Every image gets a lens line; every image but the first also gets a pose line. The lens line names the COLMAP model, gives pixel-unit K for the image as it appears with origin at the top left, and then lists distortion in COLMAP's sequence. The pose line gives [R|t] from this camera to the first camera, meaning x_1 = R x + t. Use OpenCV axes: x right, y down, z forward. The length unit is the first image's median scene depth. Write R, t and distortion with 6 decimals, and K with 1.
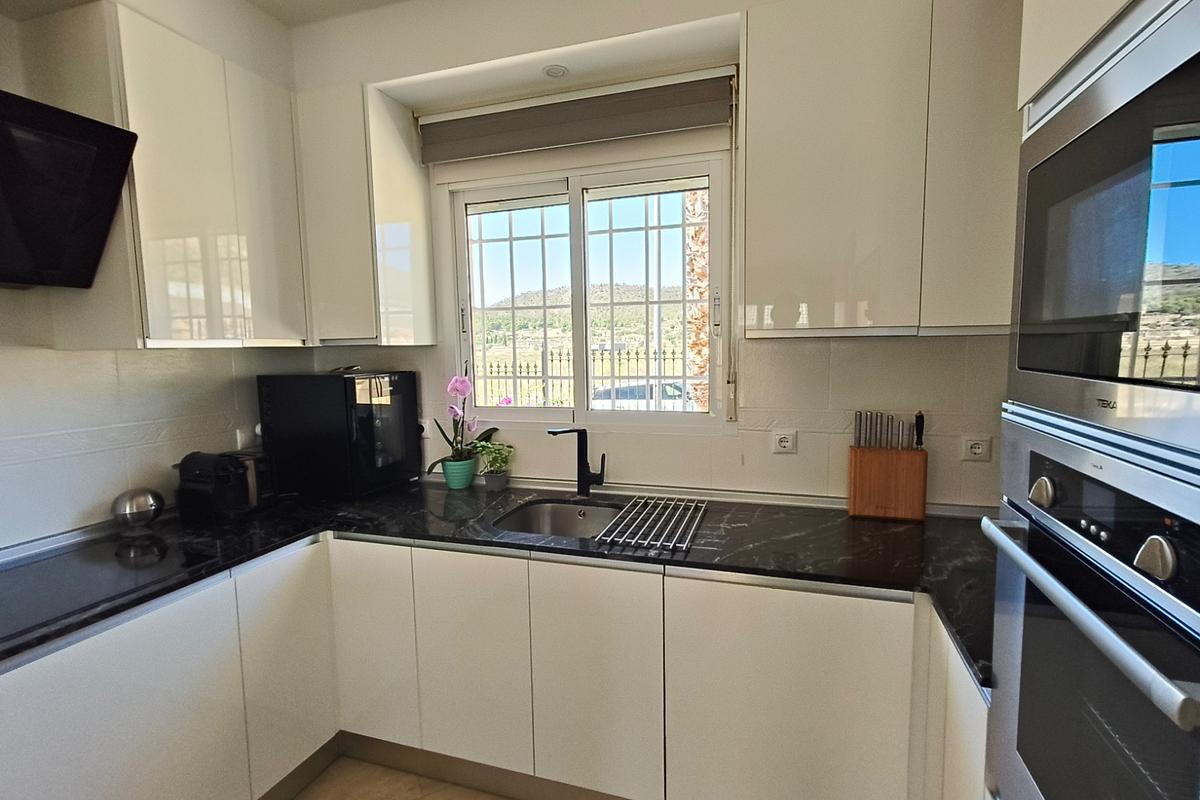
lens RADIAL K [[559.4, 0, 600.7], [0, 559.4, 397.7], [0, 0, 1]] dist [0.004392, 0.001293]
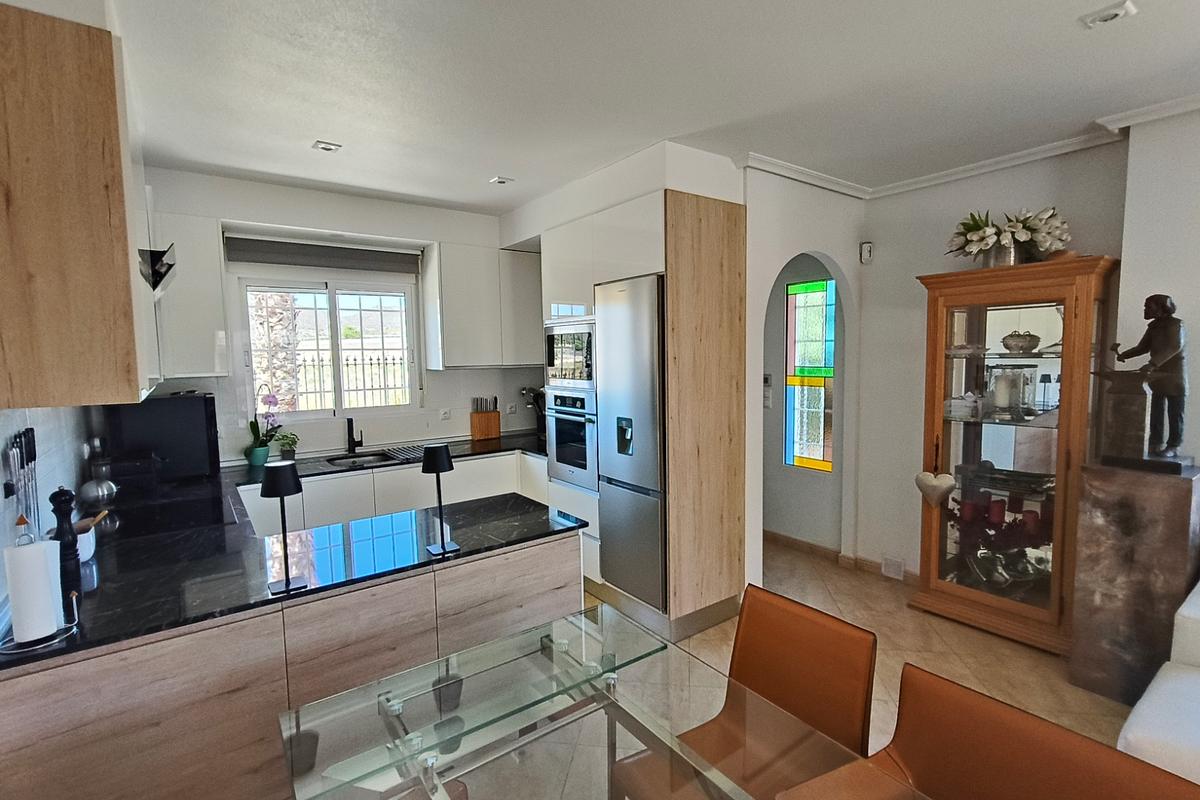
lens RADIAL K [[559.4, 0, 599.0], [0, 559.4, 399.4], [0, 0, 1]] dist [0.004392, 0.001293]
pose [[0.583728, -0.058665, 0.809827, -1.152054], [0.080751, 0.996636, 0.013992, 0.038588], [-0.807924, 0.057226, 0.586502, -0.840242]]
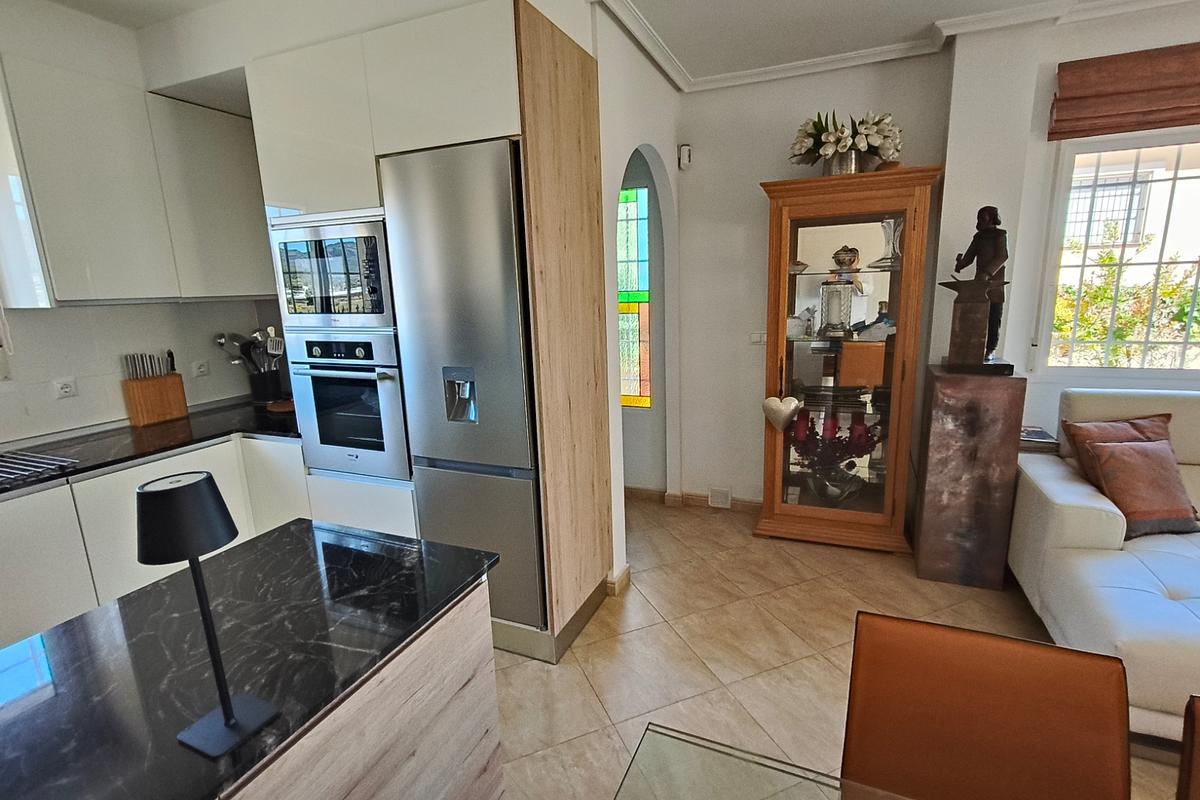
lens RADIAL K [[559.4, 0, 600.9], [0, 559.4, 397.0], [0, 0, 1]] dist [0.004392, 0.001293]
pose [[0.075874, -0.183287, 0.980127, -0.845248], [0.120209, 0.977473, 0.173485, 0.023580], [-0.989845, 0.104657, 0.096198, -0.325111]]
